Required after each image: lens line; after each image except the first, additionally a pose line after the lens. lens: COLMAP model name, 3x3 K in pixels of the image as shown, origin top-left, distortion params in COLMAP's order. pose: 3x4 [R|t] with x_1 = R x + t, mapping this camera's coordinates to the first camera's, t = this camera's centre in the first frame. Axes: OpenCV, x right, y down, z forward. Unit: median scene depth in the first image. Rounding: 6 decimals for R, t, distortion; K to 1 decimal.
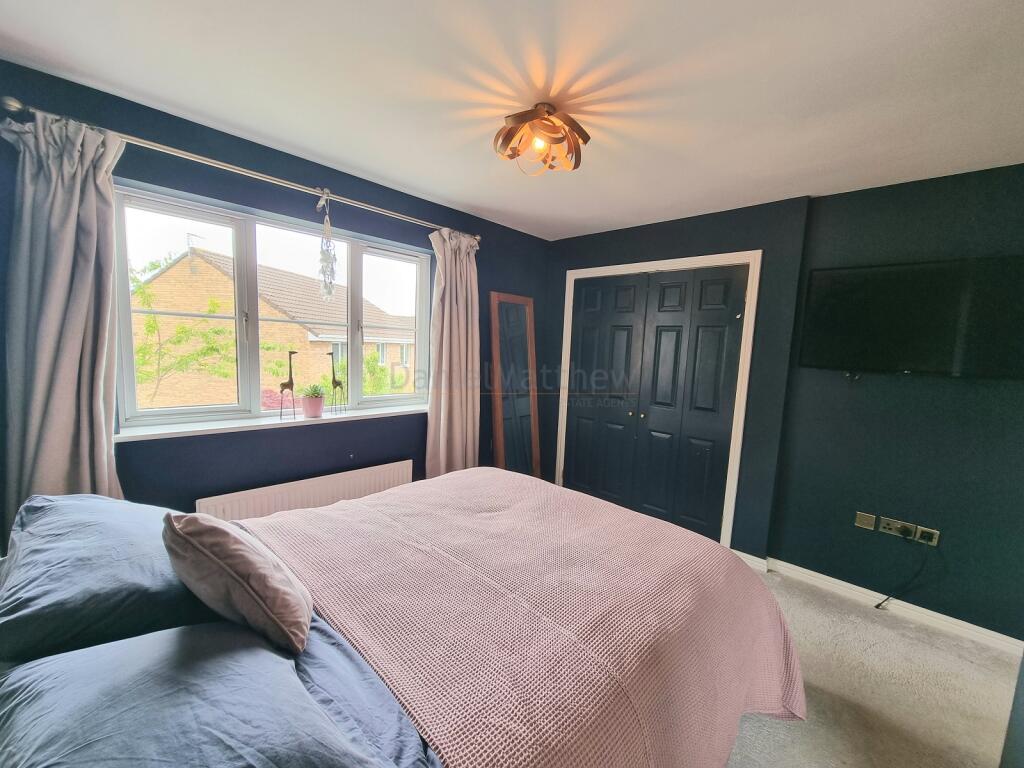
lens RADIAL K [[422.7, 0, 518.8], [0, 422.7, 396.1], [0, 0, 1]] dist [-0.000007, -0.000156]
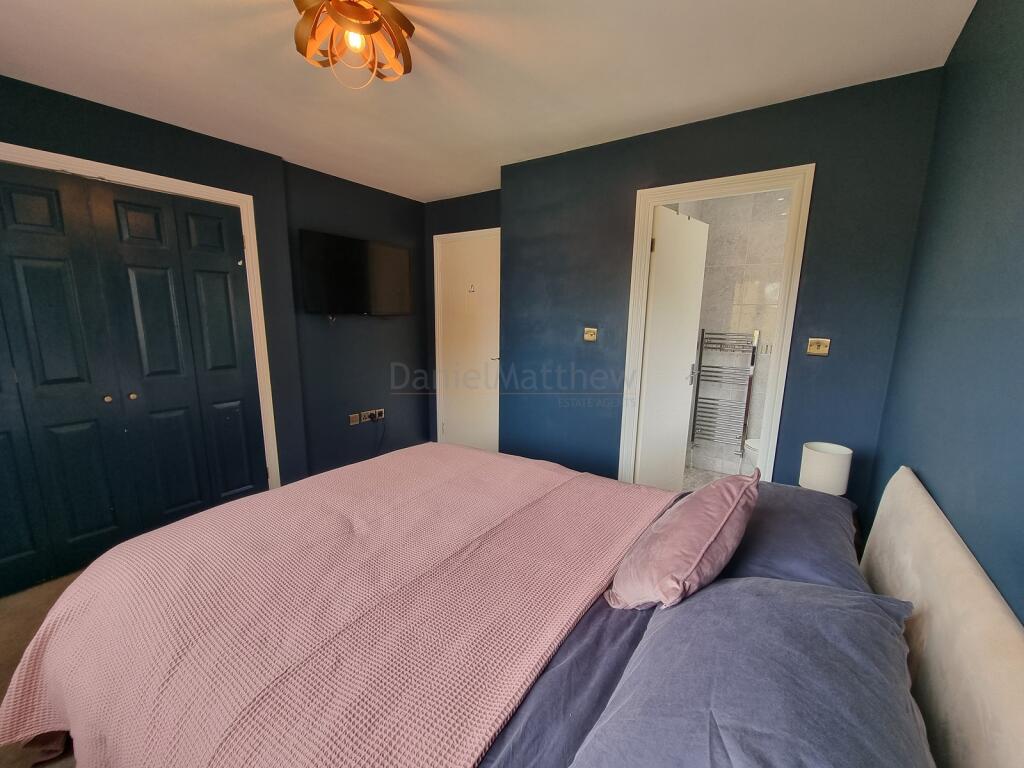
lens RADIAL K [[422.7, 0, 518.8], [0, 422.7, 396.1], [0, 0, 1]] dist [-0.000007, -0.000156]
pose [[-0.159318, -0.235600, 0.958702, -0.623139], [0.091095, 0.963455, 0.251906, -0.092636], [-0.983016, 0.127466, -0.132034, 0.613439]]
